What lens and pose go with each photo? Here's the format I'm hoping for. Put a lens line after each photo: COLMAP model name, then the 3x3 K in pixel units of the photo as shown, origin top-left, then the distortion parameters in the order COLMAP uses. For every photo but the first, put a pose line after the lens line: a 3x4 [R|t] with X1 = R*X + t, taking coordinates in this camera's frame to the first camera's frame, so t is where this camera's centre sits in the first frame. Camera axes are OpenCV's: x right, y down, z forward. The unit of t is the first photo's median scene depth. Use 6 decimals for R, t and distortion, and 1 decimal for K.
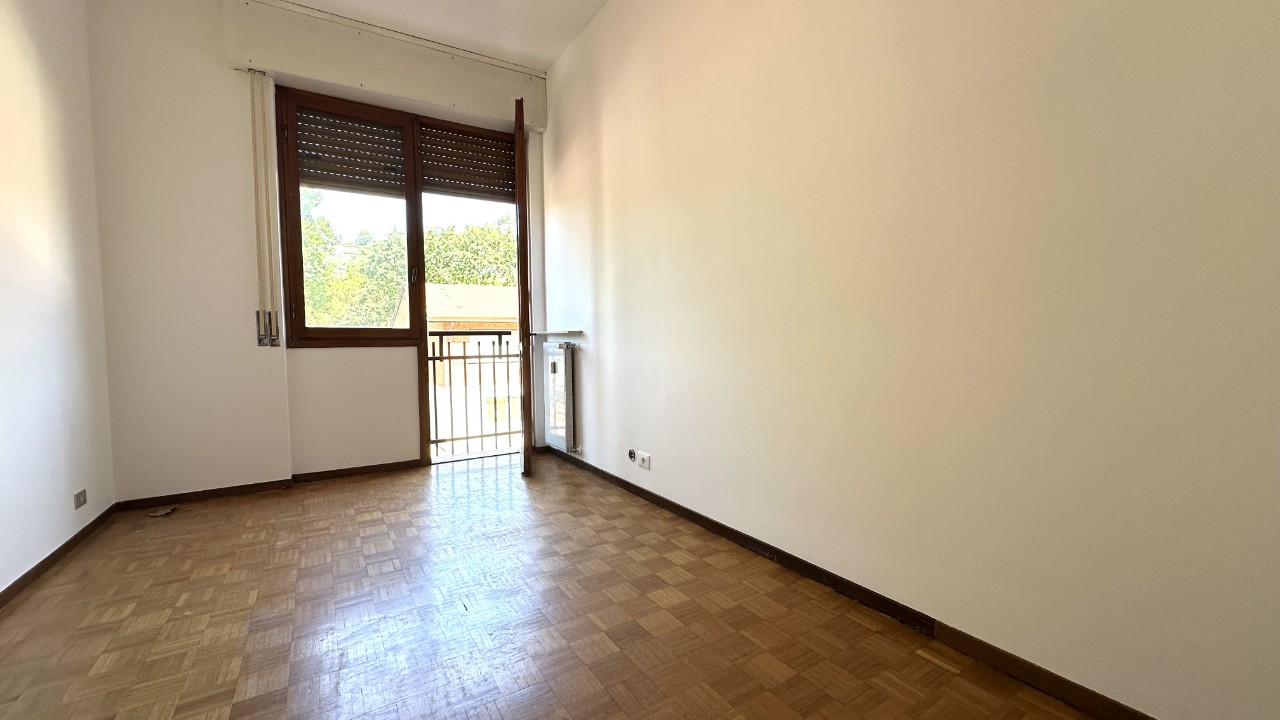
lens RADIAL K [[510.2, 0, 645.4], [0, 510.2, 346.4], [0, 0, 1]] dist [0.000123, 0.001188]
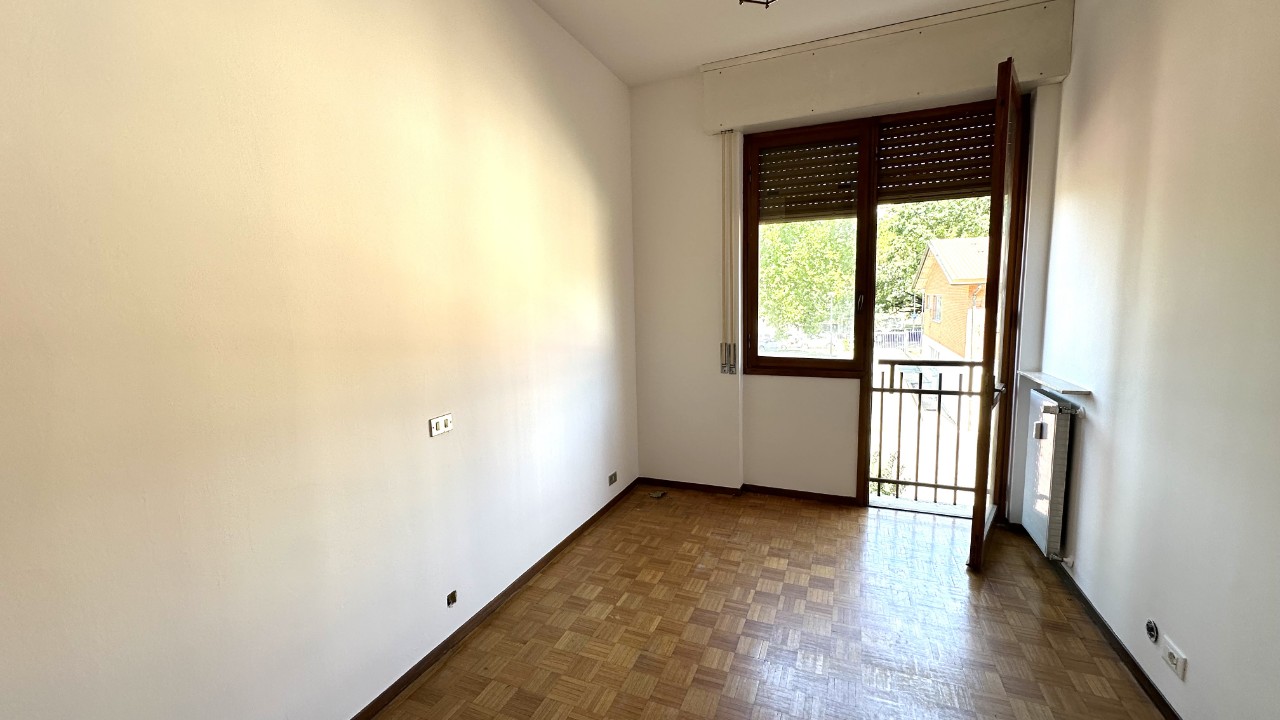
lens RADIAL K [[510.2, 0, 640.0], [0, 510.2, 346.8], [0, 0, 1]] dist [0.000123, 0.001188]
pose [[0.567698, 0.088716, -0.818443, 0.085023], [-0.009933, 0.994842, 0.100948, -0.159416], [0.823177, -0.049178, 0.565651, 0.163035]]
